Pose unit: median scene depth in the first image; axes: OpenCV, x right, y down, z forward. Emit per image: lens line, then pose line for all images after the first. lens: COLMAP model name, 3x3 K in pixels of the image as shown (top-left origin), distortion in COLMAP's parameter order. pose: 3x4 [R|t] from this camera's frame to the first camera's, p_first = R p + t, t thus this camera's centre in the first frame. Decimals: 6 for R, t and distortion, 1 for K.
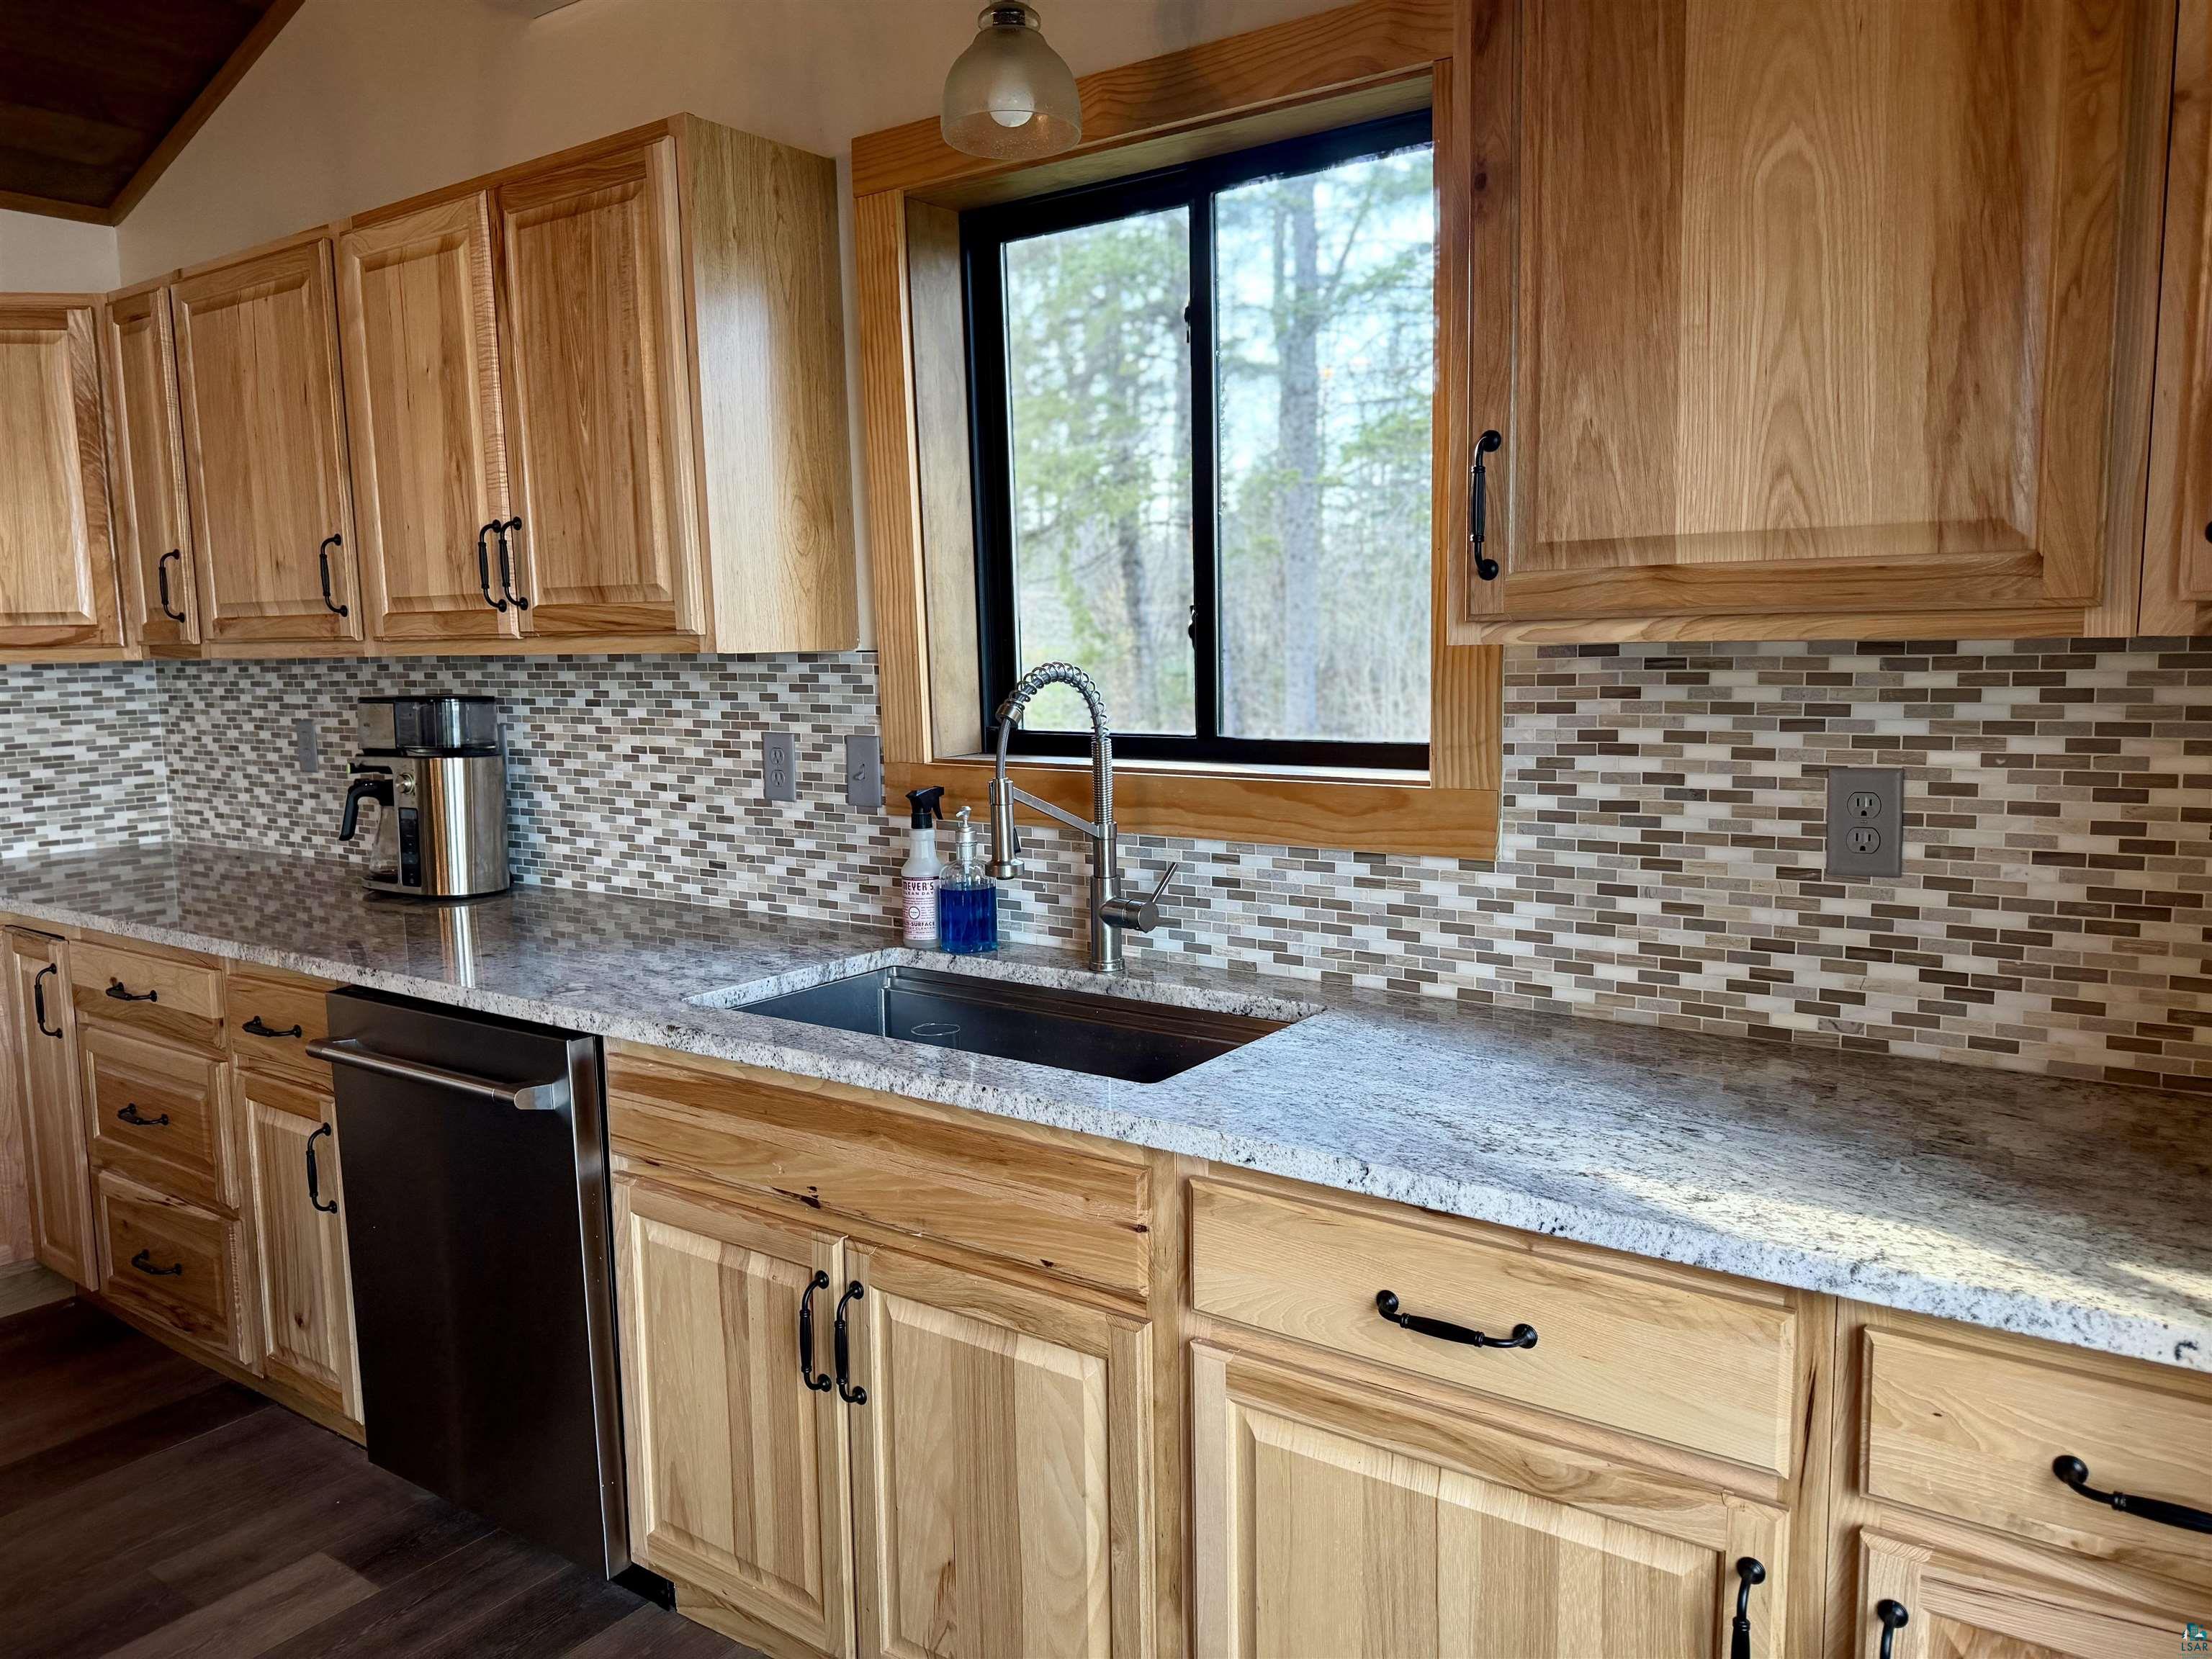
lens RADIAL K [[1544.1, 0, 1106.0], [0, 1544.1, 829.5], [0, 0, 1]] dist [0.131446, -0.220699]
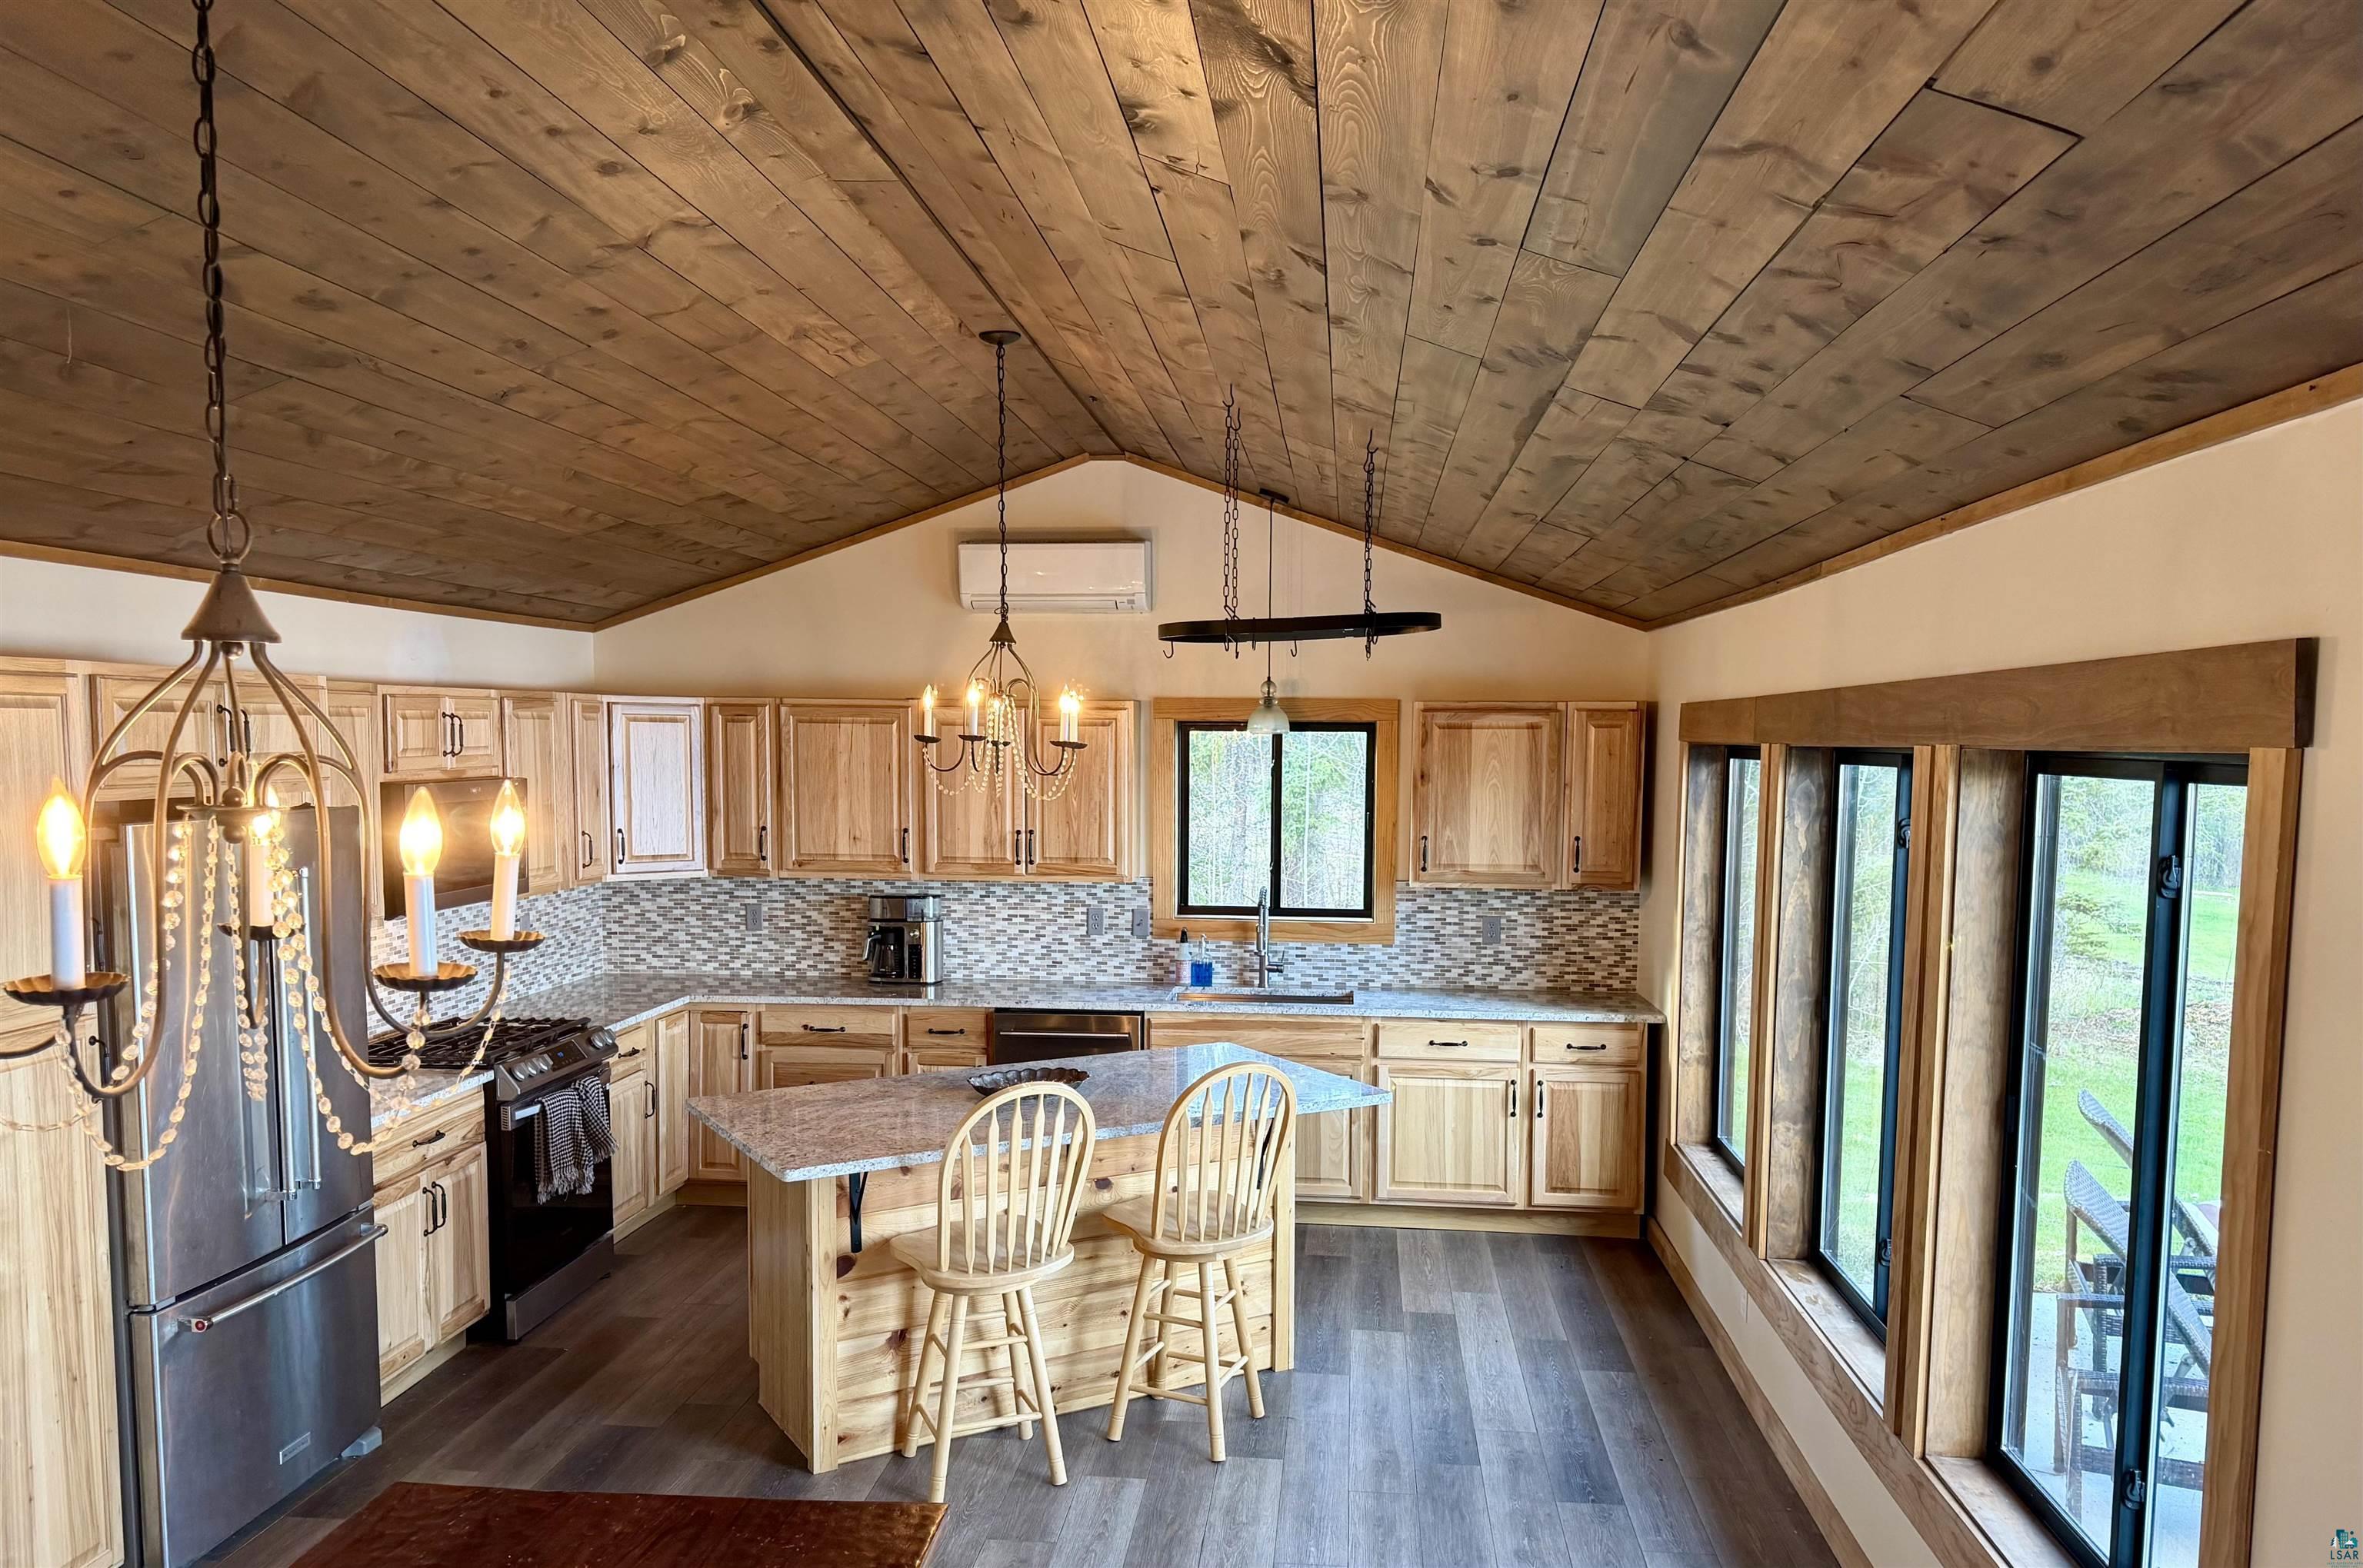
lens RADIAL K [[1704.0, 0, 1182.5], [0, 1704.0, 877.1], [0, 0, 1]] dist [0.186100, -0.408447]
pose [[0.869657, -0.015678, 0.493407, -1.467273], [0.038512, 0.998604, -0.036149, -0.007155], [-0.492152, 0.050439, 0.869047, -1.496244]]
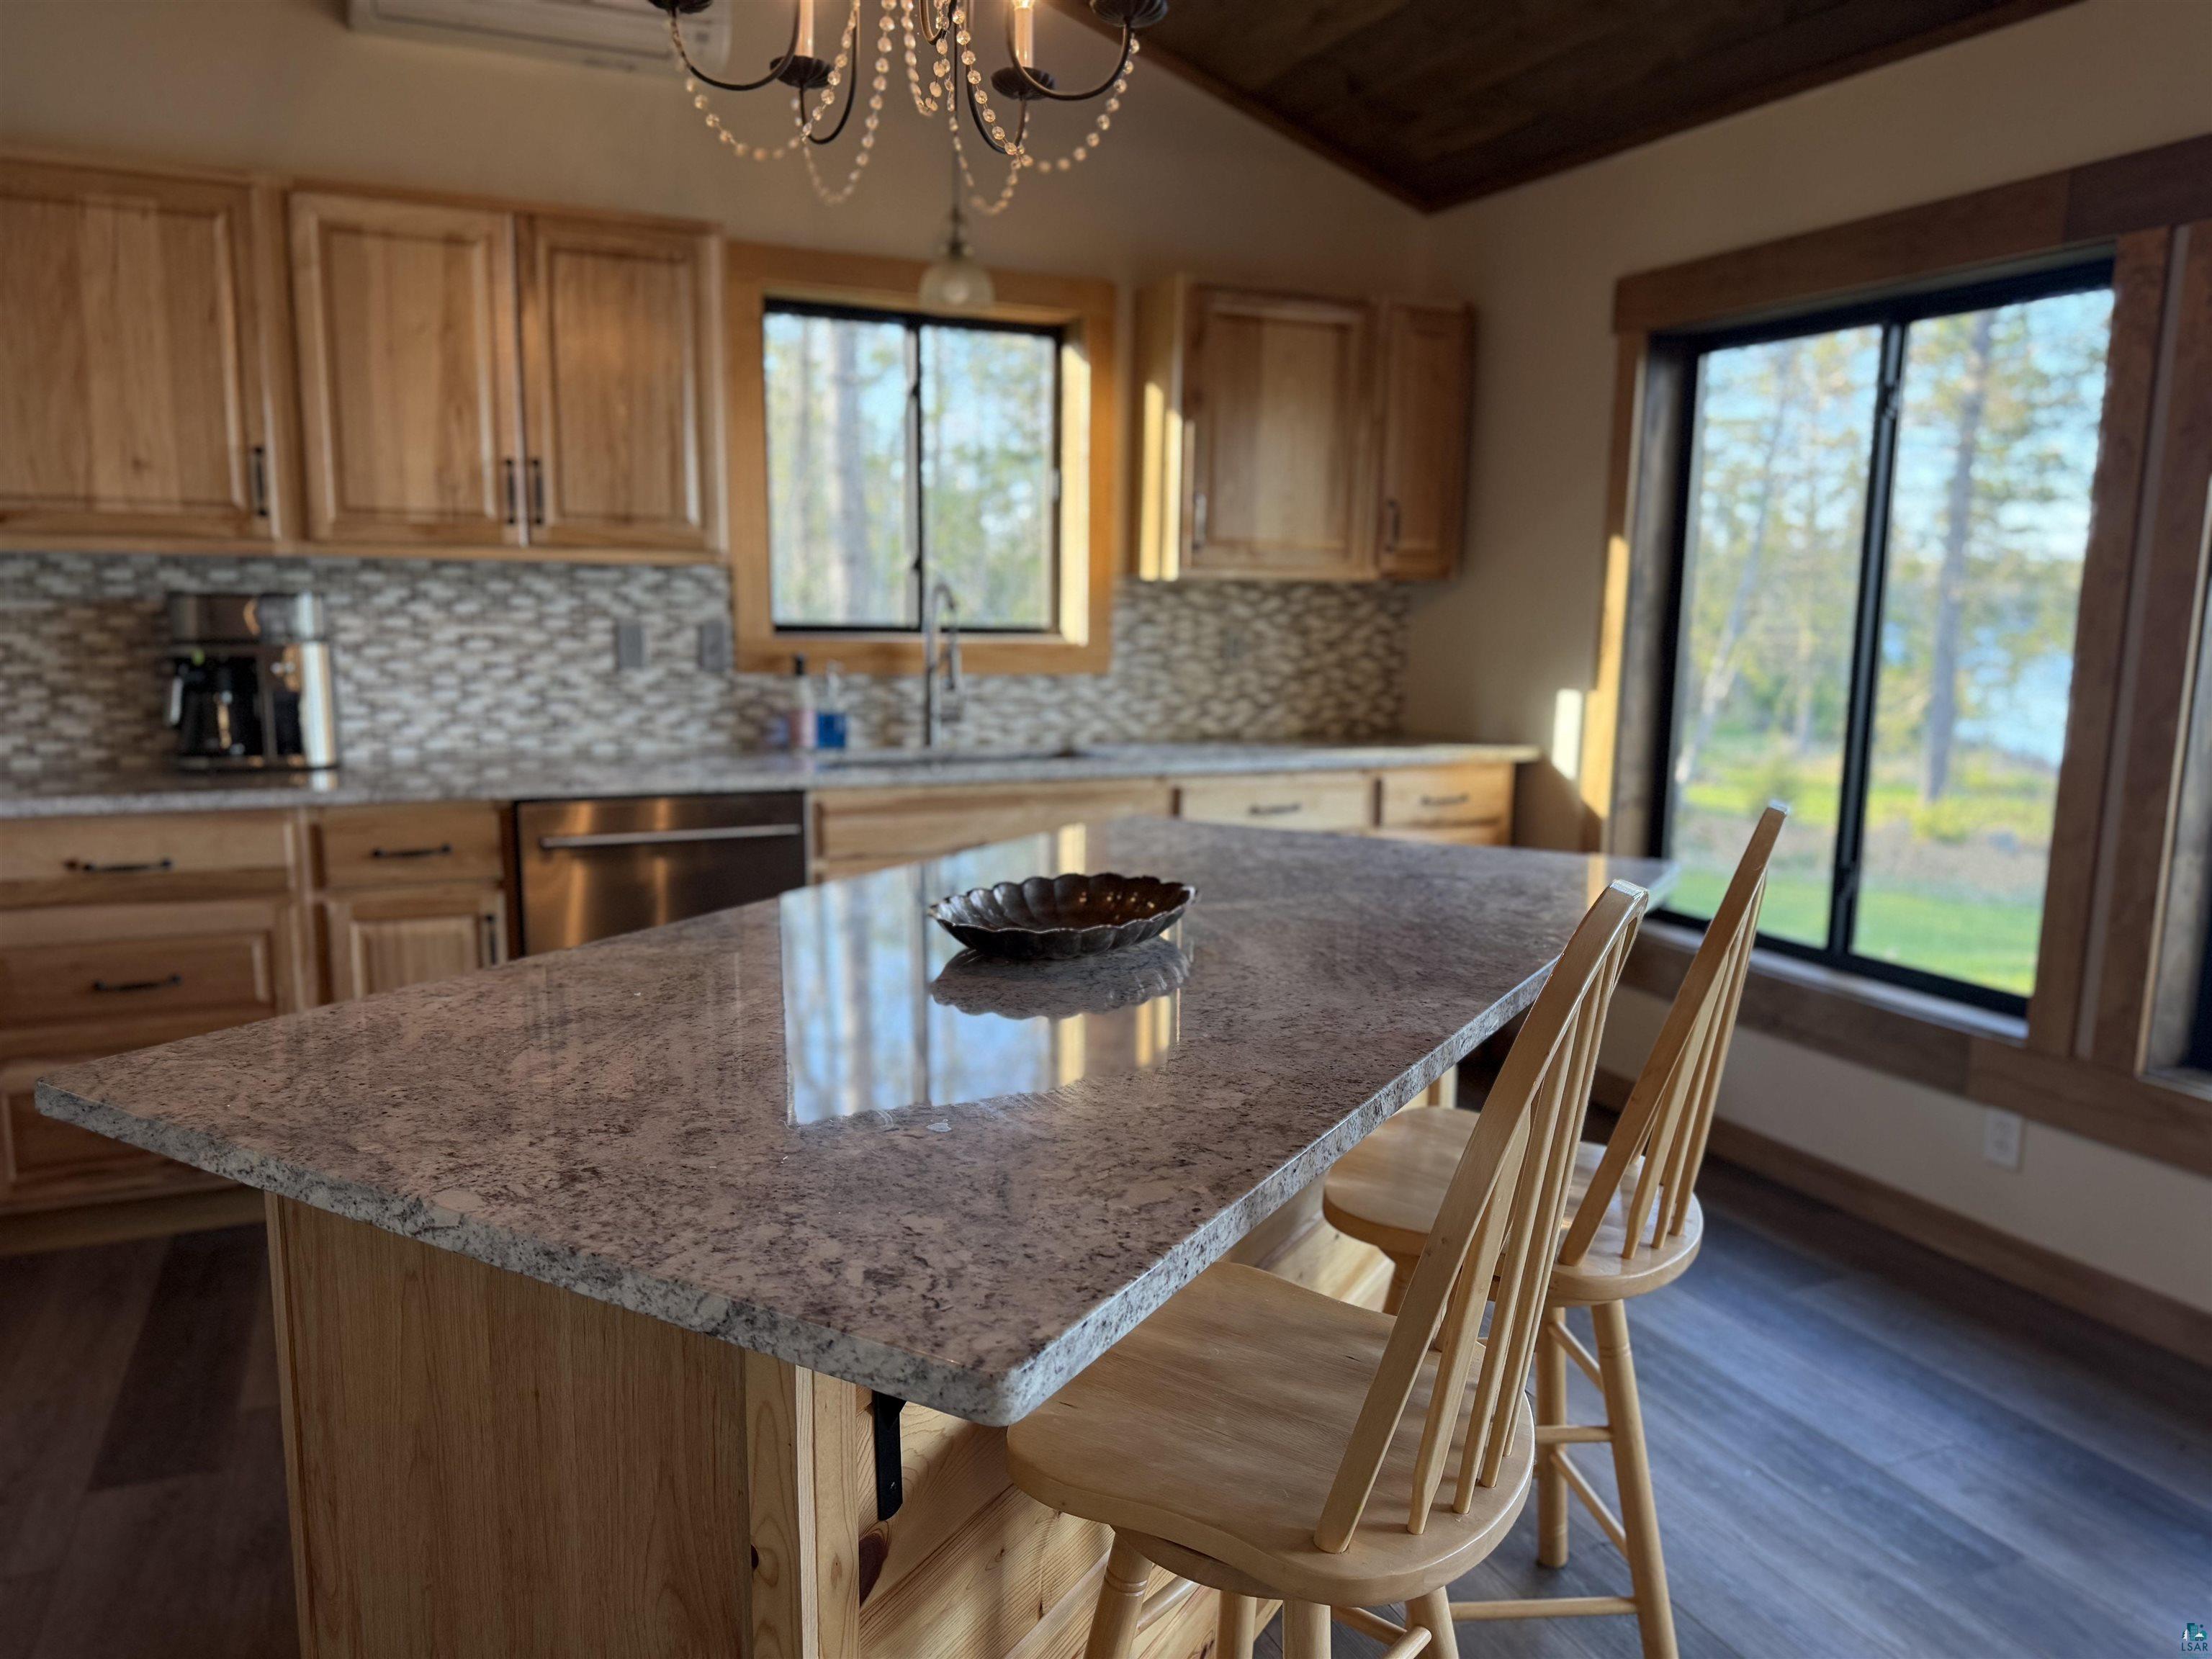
lens RADIAL K [[1551.8, 0, 1130.0], [0, 1551.8, 848.2], [0, 0, 1]] dist [0.045553, -0.079449]
pose [[0.493692, -0.112649, 0.862310, -1.248085], [0.082622, 0.993165, 0.082440, 0.064399], [-0.865703, 0.030546, 0.499625, -0.106357]]
